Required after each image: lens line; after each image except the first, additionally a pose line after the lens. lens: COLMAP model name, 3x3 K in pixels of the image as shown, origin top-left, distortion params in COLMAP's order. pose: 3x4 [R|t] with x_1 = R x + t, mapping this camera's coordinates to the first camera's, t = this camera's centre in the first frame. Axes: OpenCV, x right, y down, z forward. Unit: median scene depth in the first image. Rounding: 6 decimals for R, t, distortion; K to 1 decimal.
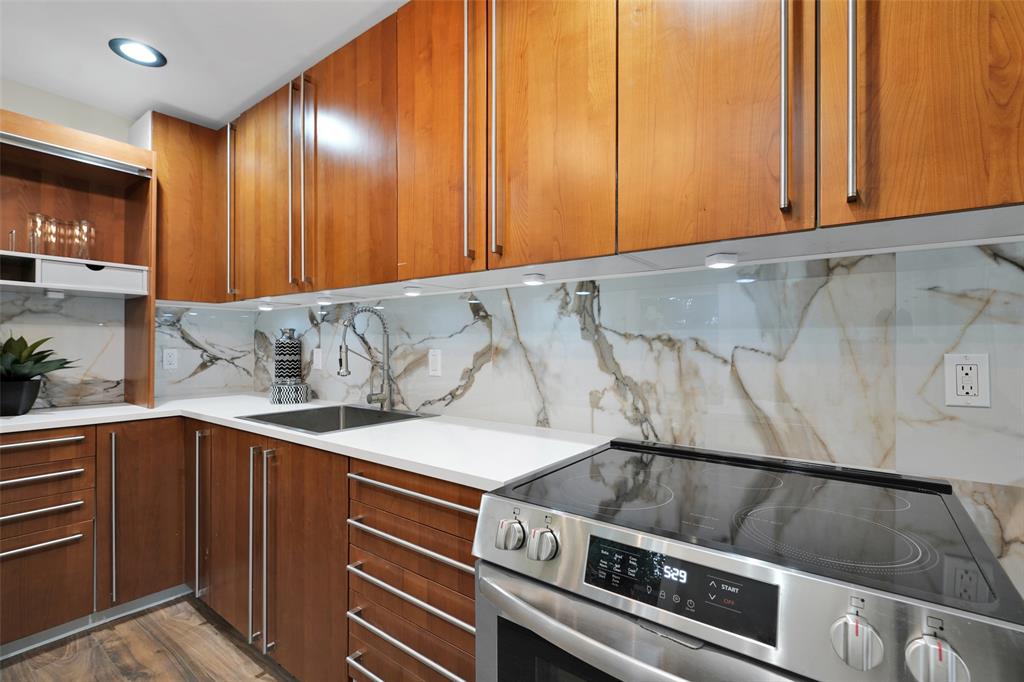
lens RADIAL K [[460.0, 0, 507.8], [0, 460.0, 346.6], [0, 0, 1]] dist [-0.000453, -0.000304]
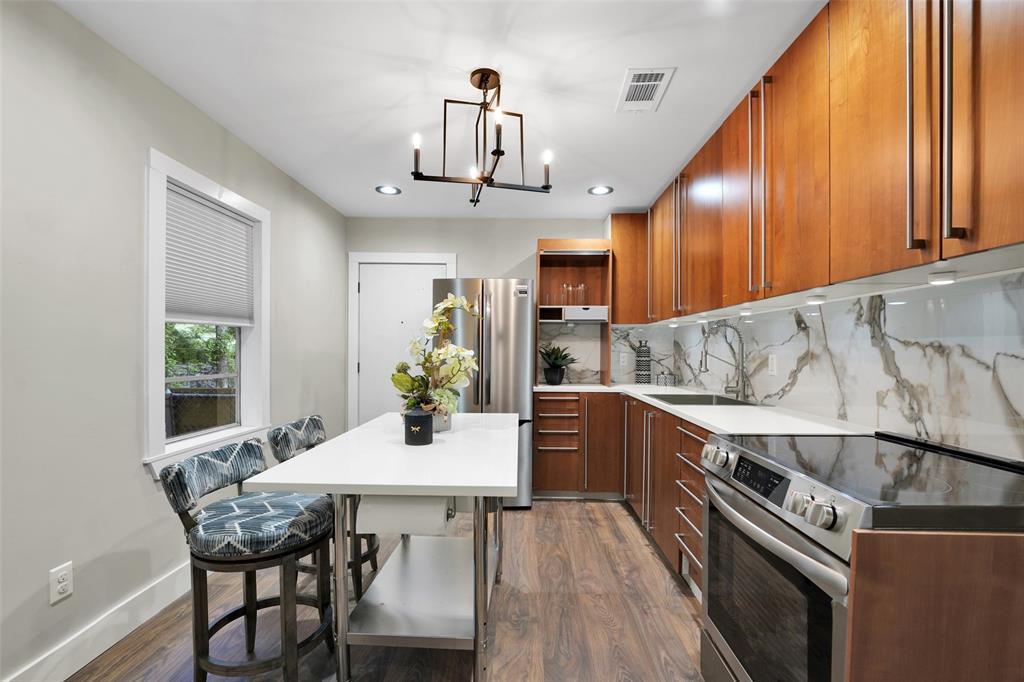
lens RADIAL K [[460.0, 0, 507.8], [0, 460.0, 346.6], [0, 0, 1]] dist [-0.000453, -0.000304]
pose [[0.568587, -0.006374, -0.822598, 0.552330], [-0.003447, 0.999943, -0.010131, -0.000094], [0.822616, 0.008596, 0.568533, -0.382304]]
